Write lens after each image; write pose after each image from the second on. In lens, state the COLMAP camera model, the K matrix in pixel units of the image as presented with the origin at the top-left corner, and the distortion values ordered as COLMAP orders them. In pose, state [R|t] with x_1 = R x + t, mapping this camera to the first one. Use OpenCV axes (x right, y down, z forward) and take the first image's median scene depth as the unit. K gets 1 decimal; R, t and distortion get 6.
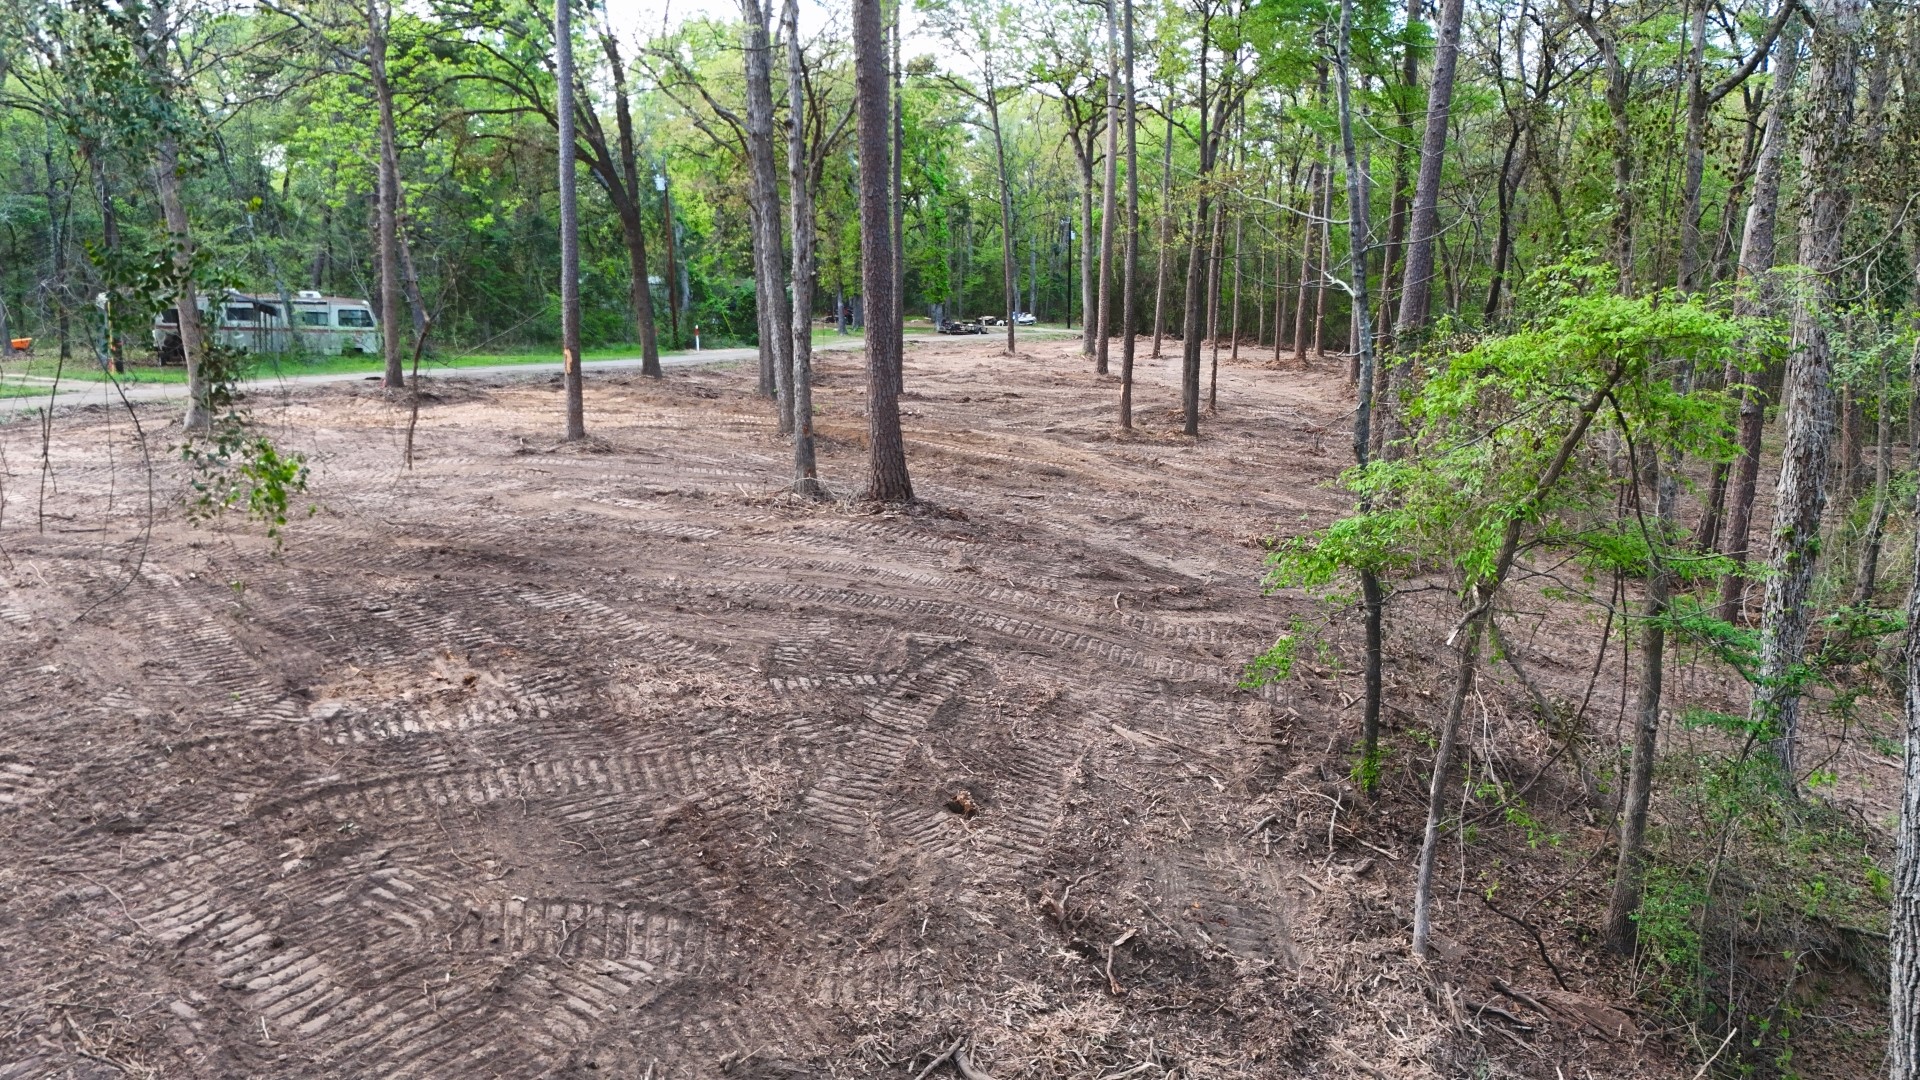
lens RADIAL K [[1405.6, 0, 950.6], [0, 1405.6, 544.2], [0, 0, 1]] dist [0.064160, -0.053867]
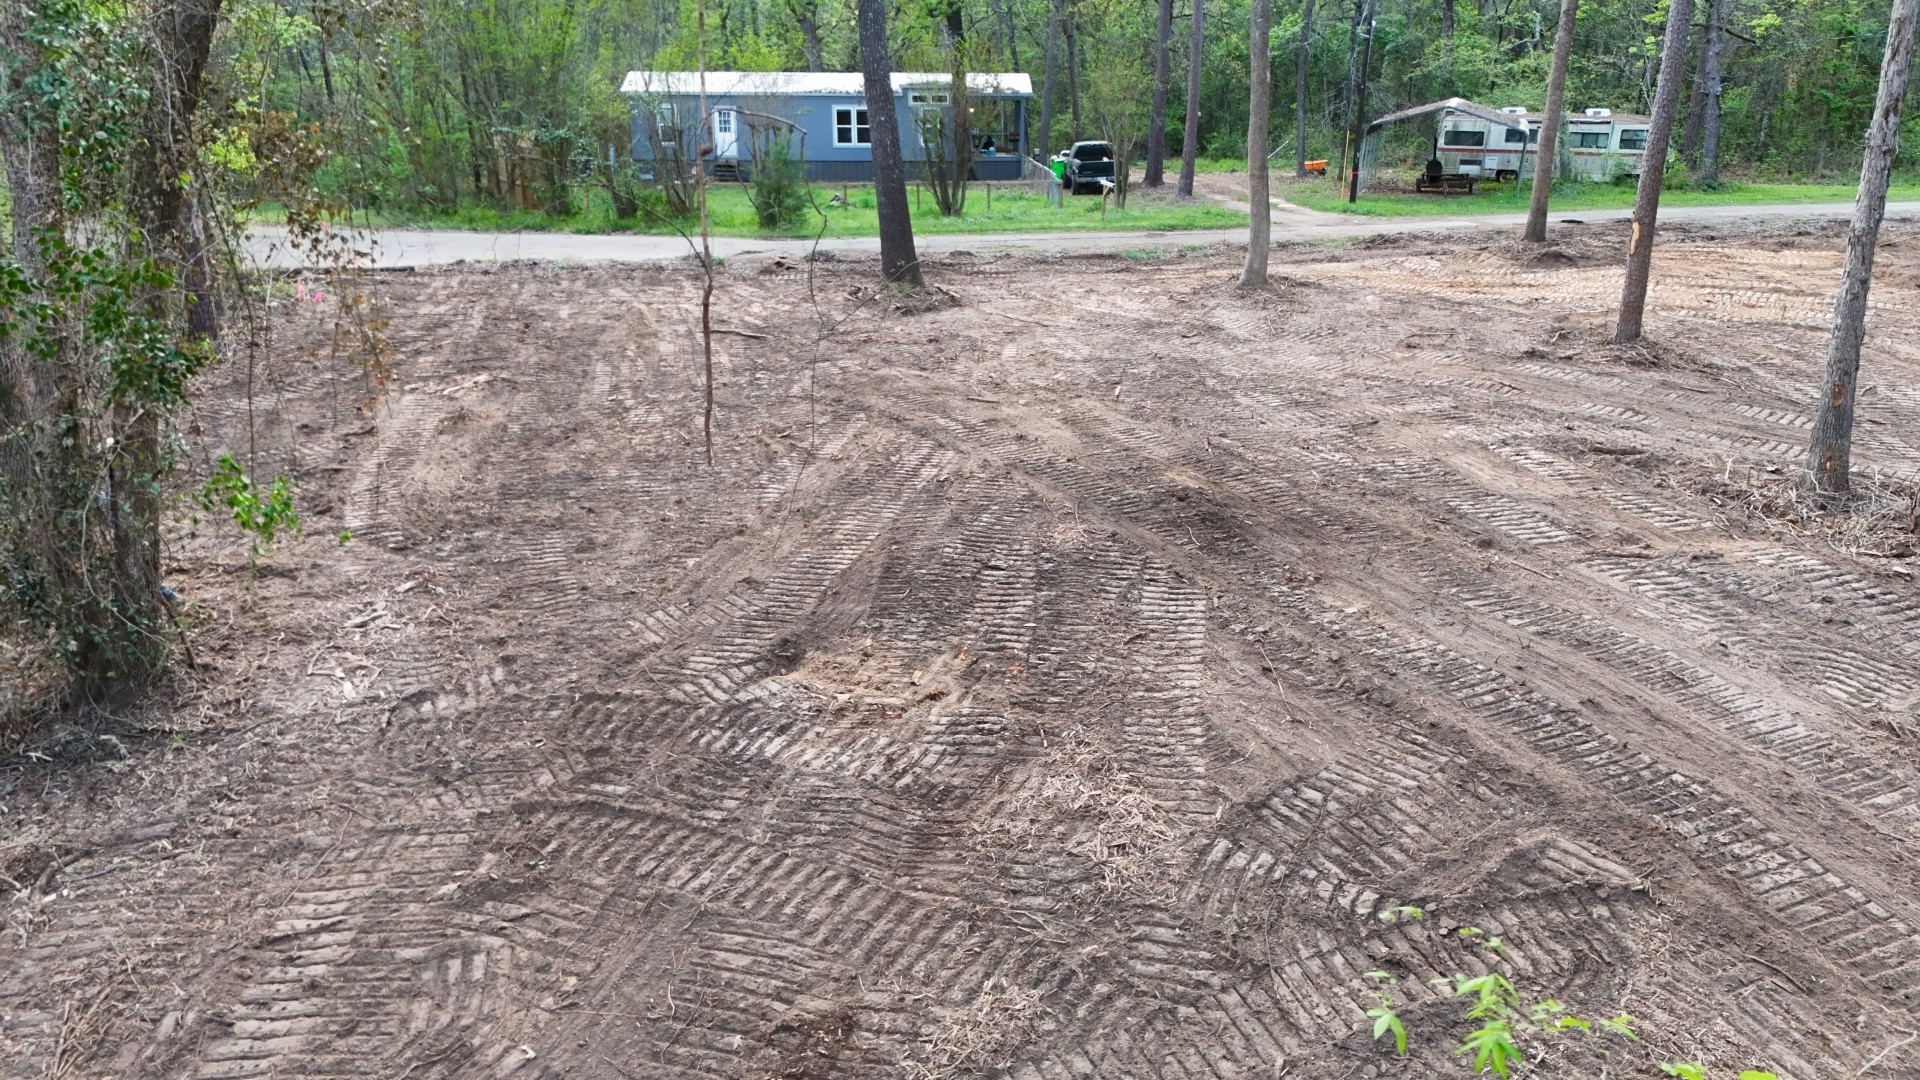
lens RADIAL K [[1405.6, 0, 961.3], [0, 1405.6, 541.9], [0, 0, 1]] dist [0.064160, -0.053867]
pose [[0.588419, 0.229604, -0.775271, 0.379795], [-0.121756, 0.973062, 0.195771, -0.206672], [0.799336, -0.020802, 0.600524, 0.716253]]
